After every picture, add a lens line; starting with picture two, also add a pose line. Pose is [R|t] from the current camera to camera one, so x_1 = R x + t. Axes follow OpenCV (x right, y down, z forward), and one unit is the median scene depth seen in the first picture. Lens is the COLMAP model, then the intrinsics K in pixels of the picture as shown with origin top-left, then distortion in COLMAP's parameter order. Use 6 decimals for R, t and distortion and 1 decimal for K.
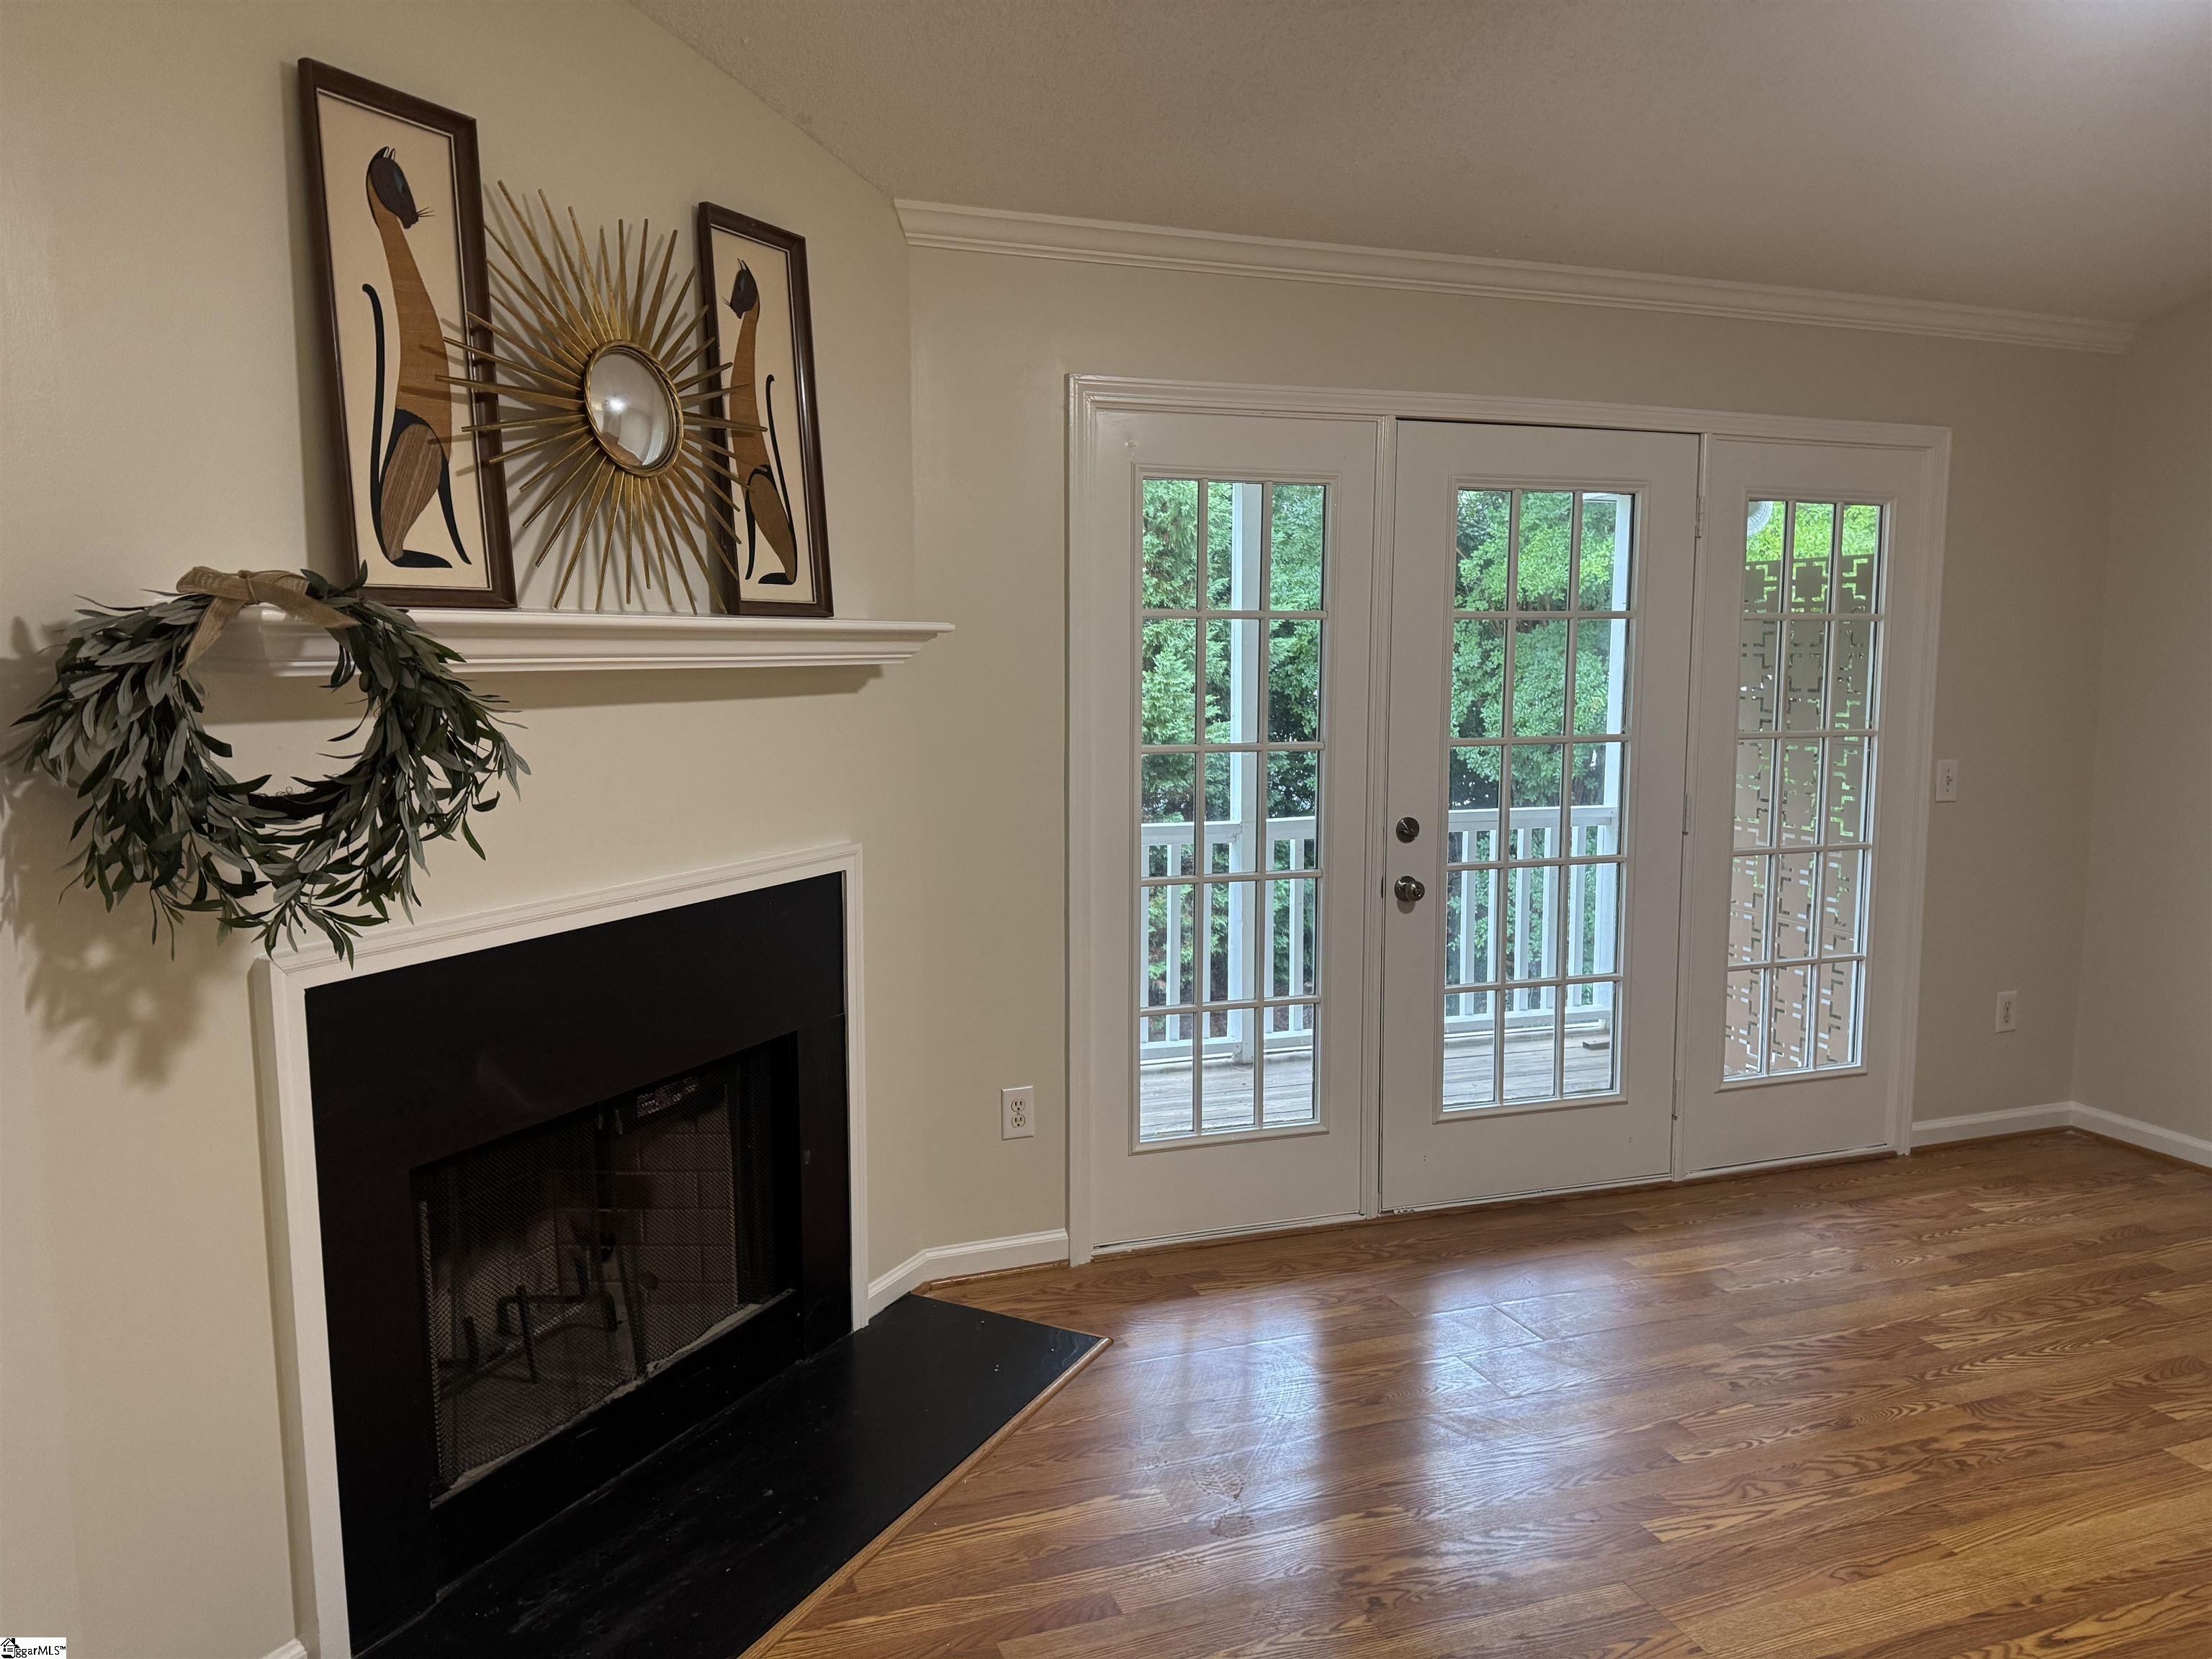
lens RADIAL K [[1551.7, 0, 1106.0], [0, 1551.7, 829.5], [0, 0, 1]] dist [0.074624, -0.072579]
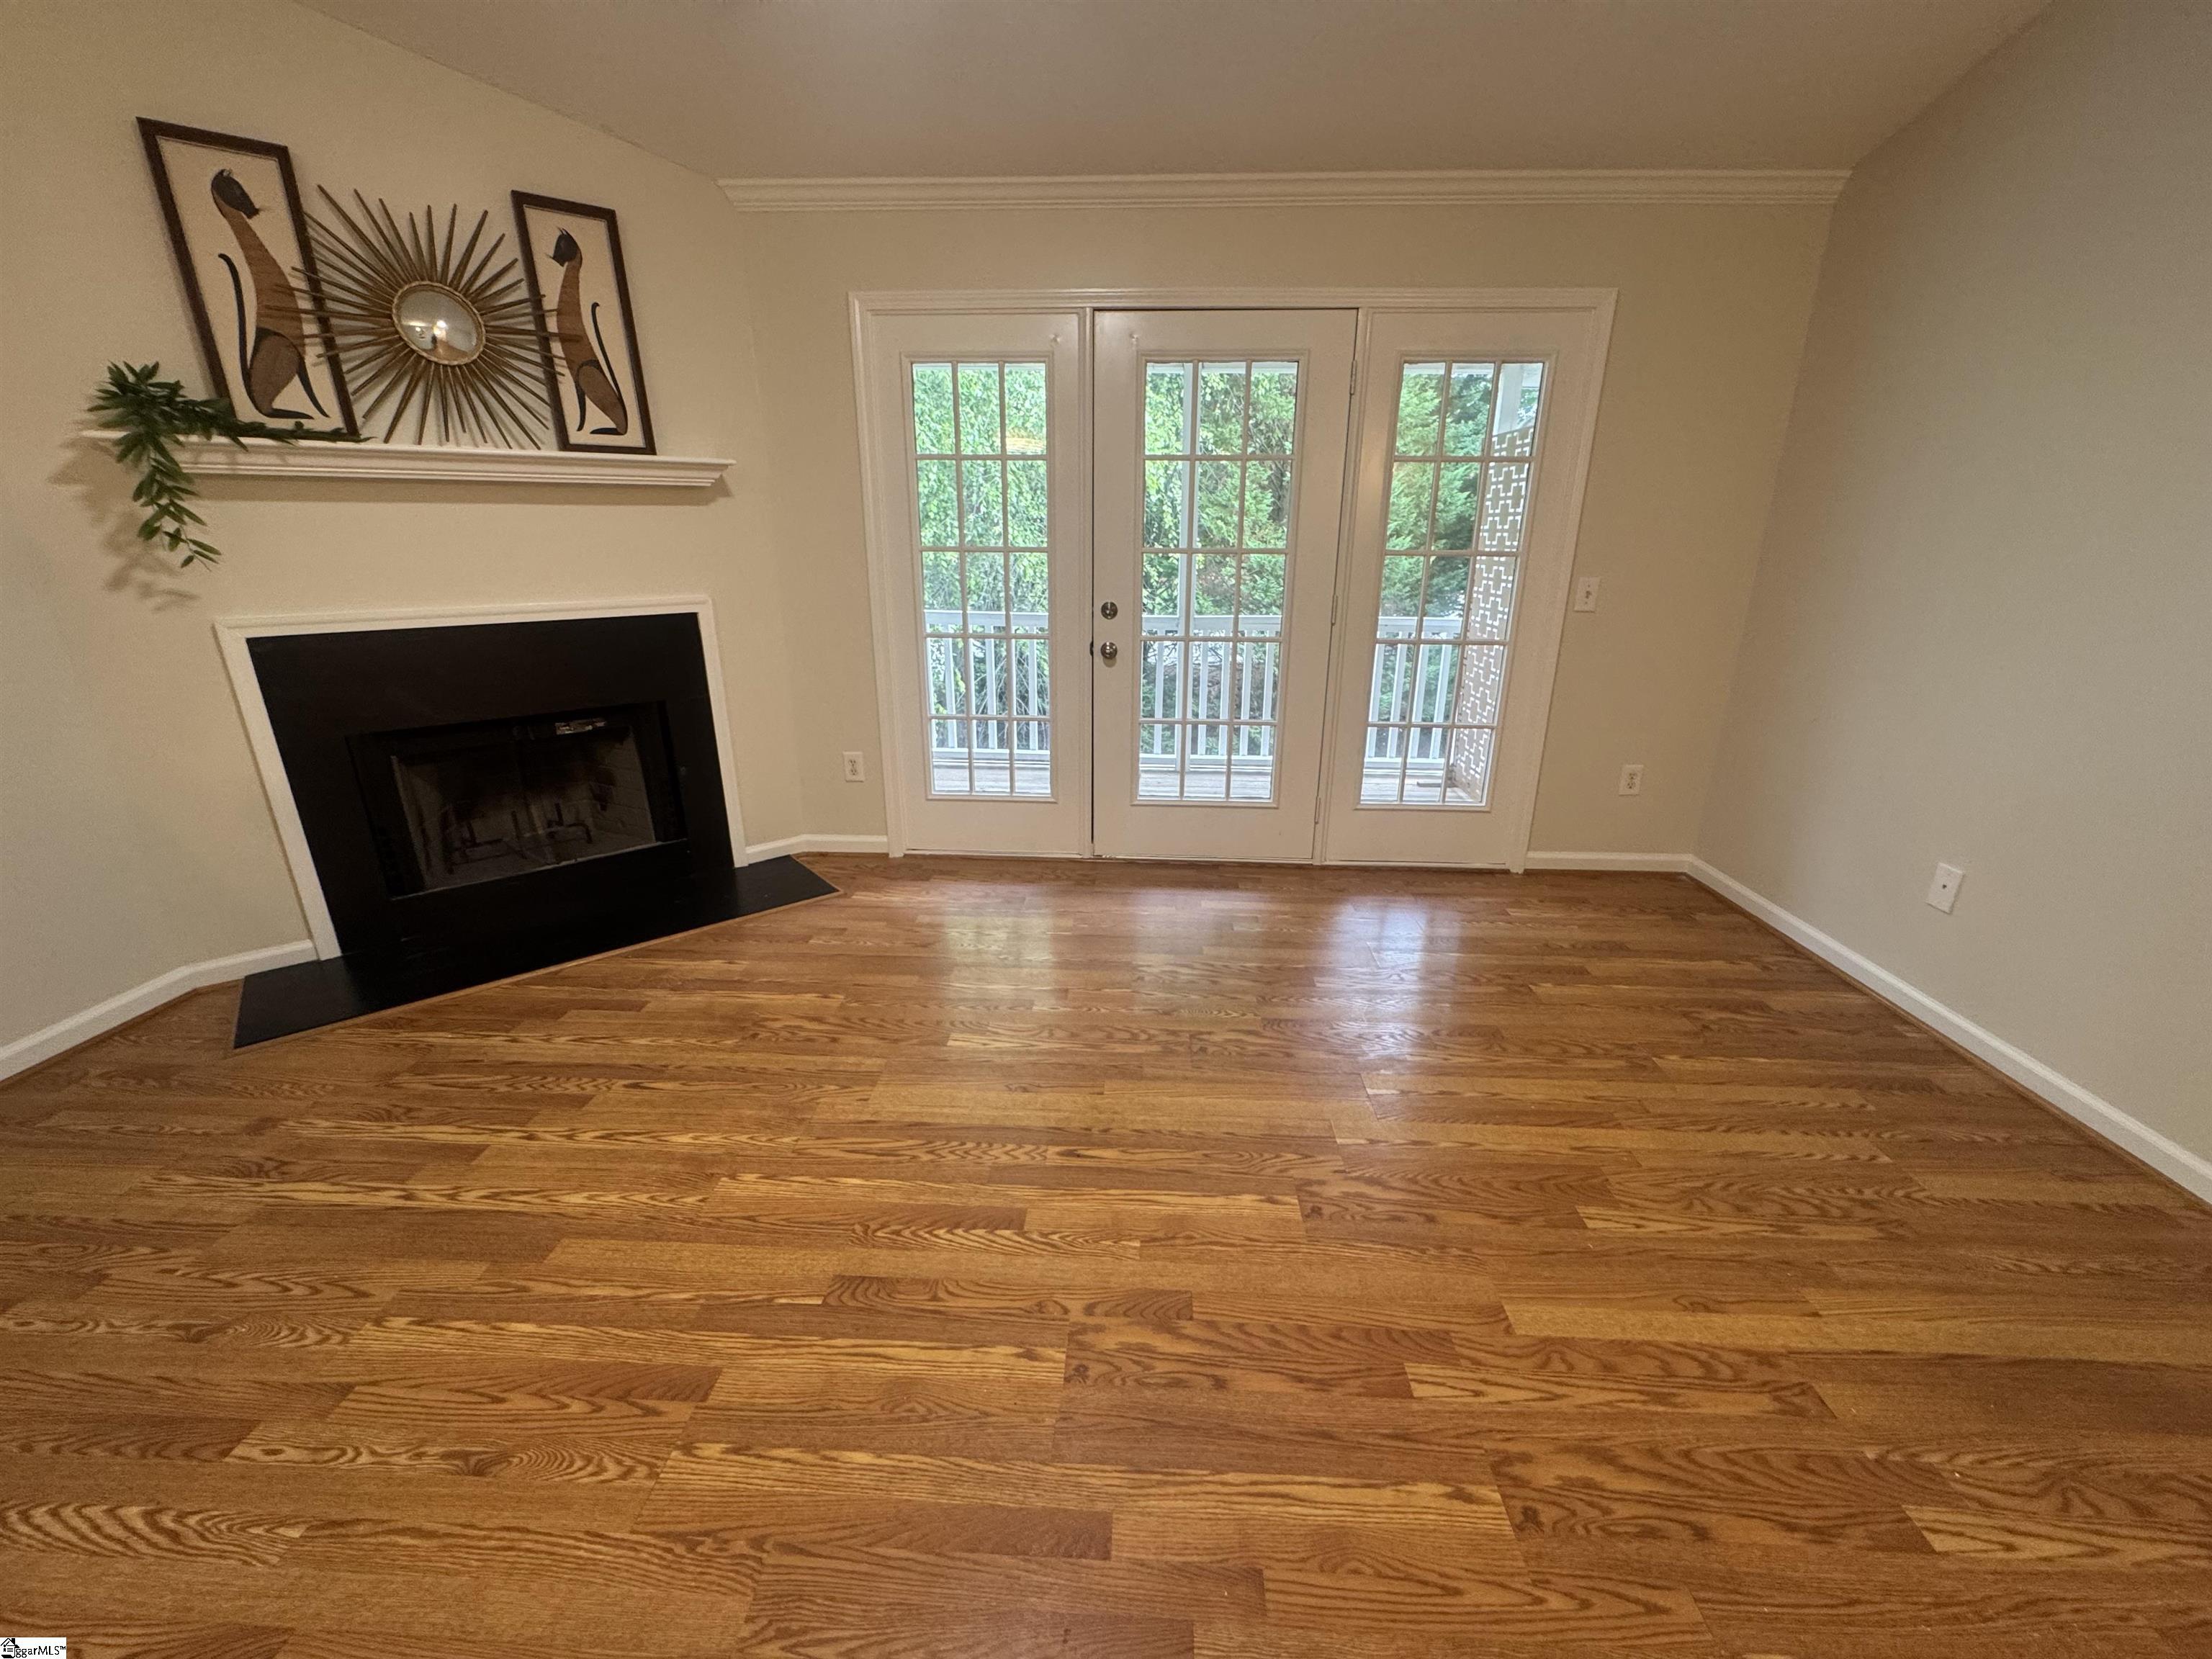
lens RADIAL K [[883.7, 0, 1106.0], [0, 883.7, 829.5], [0, 0, 1]] dist [-0.004104, 0.000745]
pose [[0.919950, 0.127860, -0.370599, 0.671944], [-0.049672, 0.975717, 0.213329, 0.030824], [0.388876, -0.177844, 0.903962, 0.241470]]
